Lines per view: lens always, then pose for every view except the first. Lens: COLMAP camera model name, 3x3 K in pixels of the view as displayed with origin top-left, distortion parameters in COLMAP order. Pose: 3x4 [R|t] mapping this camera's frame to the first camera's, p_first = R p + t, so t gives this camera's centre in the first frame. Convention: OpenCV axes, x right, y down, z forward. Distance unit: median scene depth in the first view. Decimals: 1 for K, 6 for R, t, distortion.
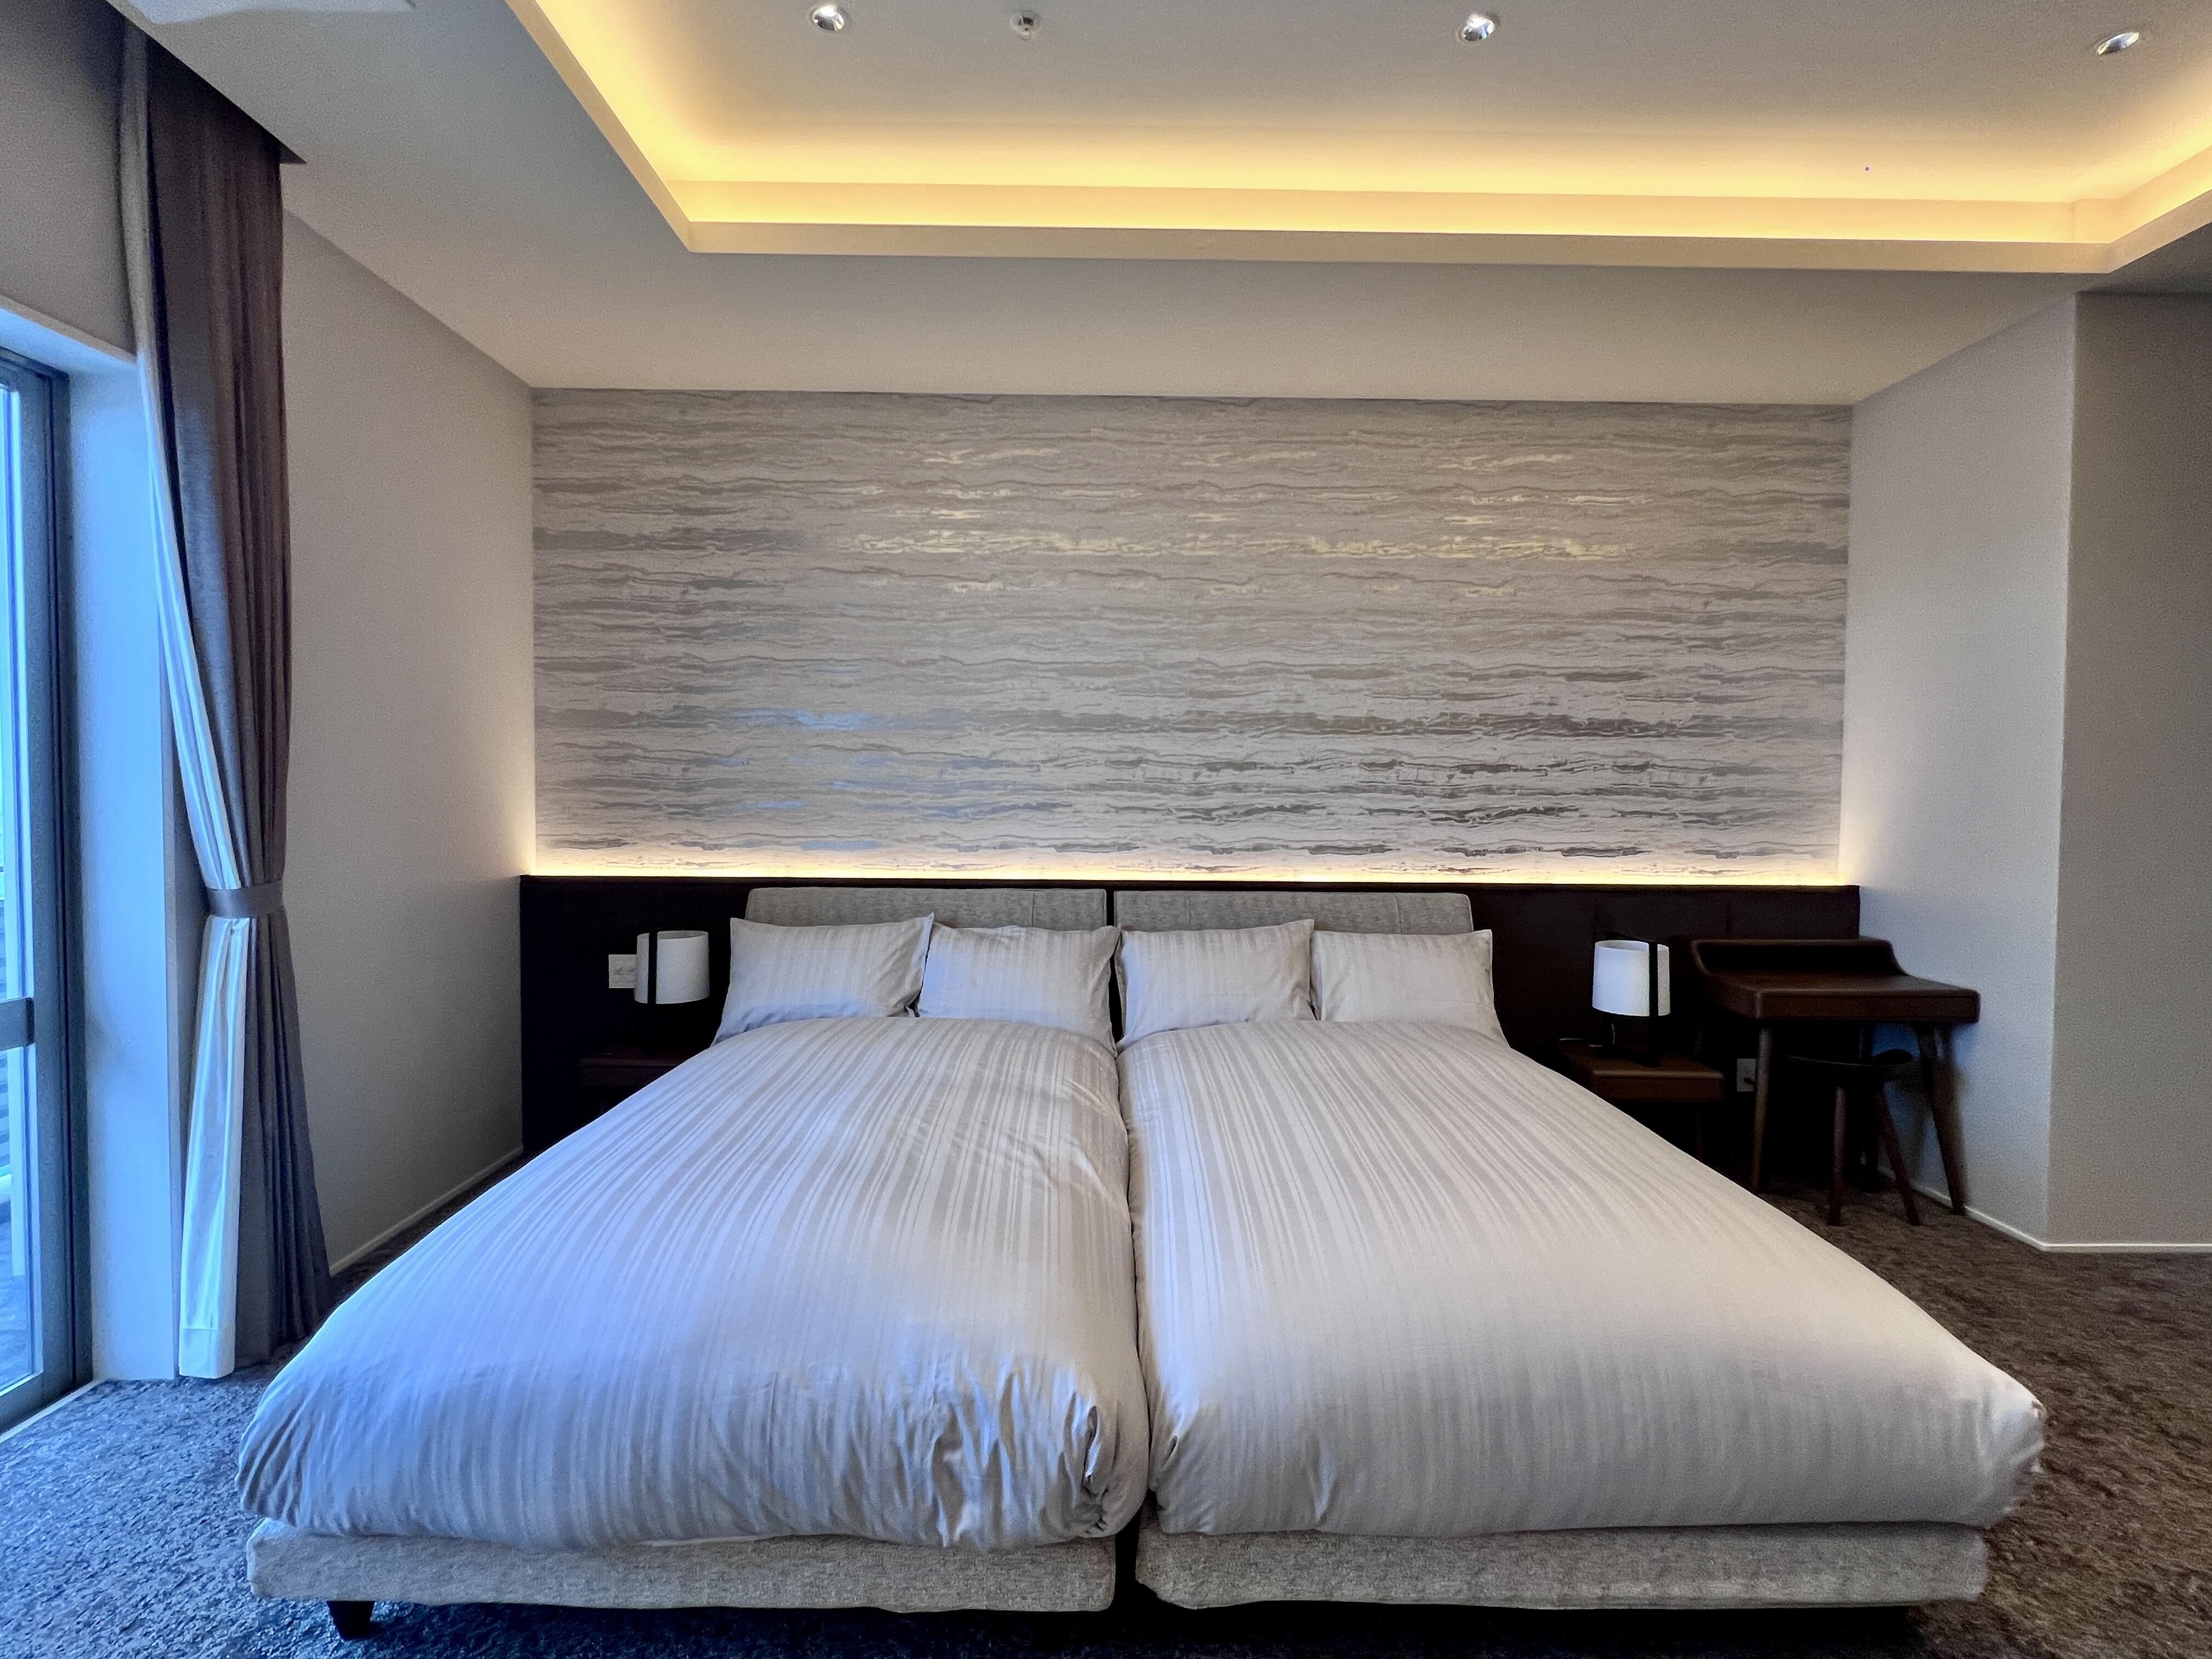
lens RADIAL K [[1042.8, 0, 1106.0], [0, 1042.8, 829.5], [0, 0, 1]] dist [-0.000419, -0.000409]
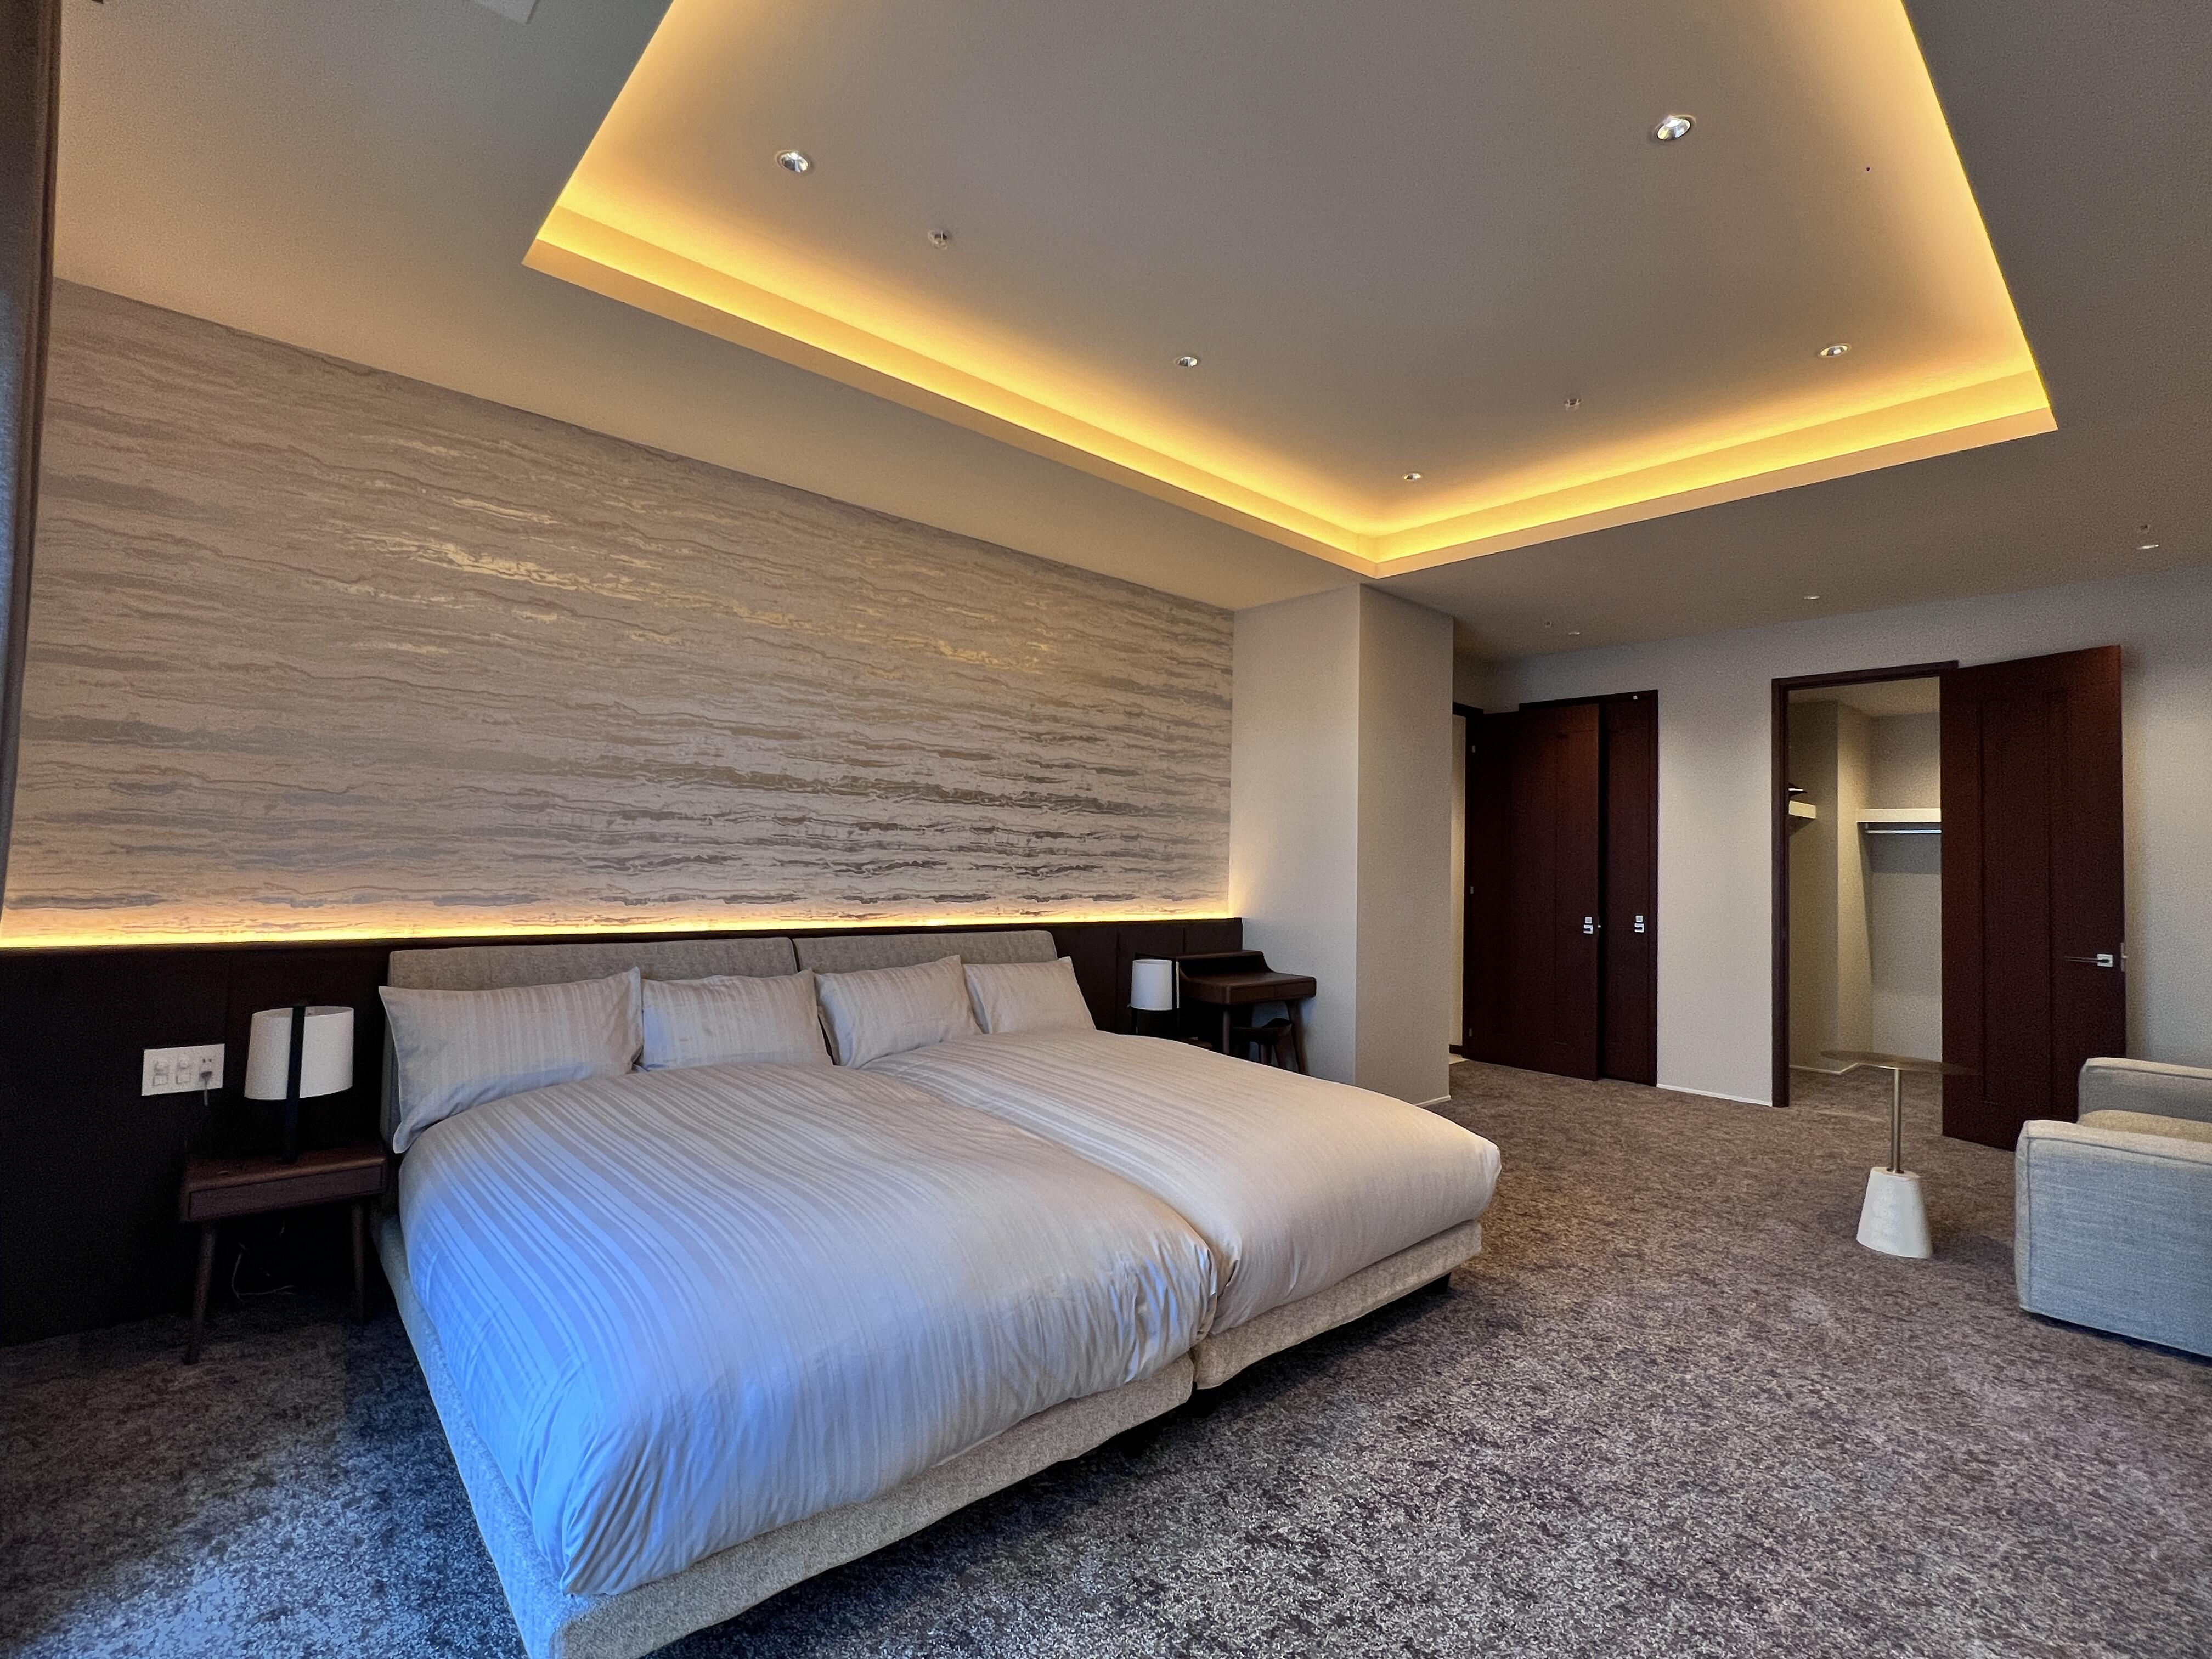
lens RADIAL K [[1015.2, 0, 1106.0], [0, 1015.2, 829.5], [0, 0, 1]] dist [-0.003149, 0.000065]
pose [[0.748251, 0.033418, 0.662574, -0.433653], [-0.001678, 0.998823, -0.048482, -0.003477], [-0.663414, 0.035165, 0.747426, -0.005518]]
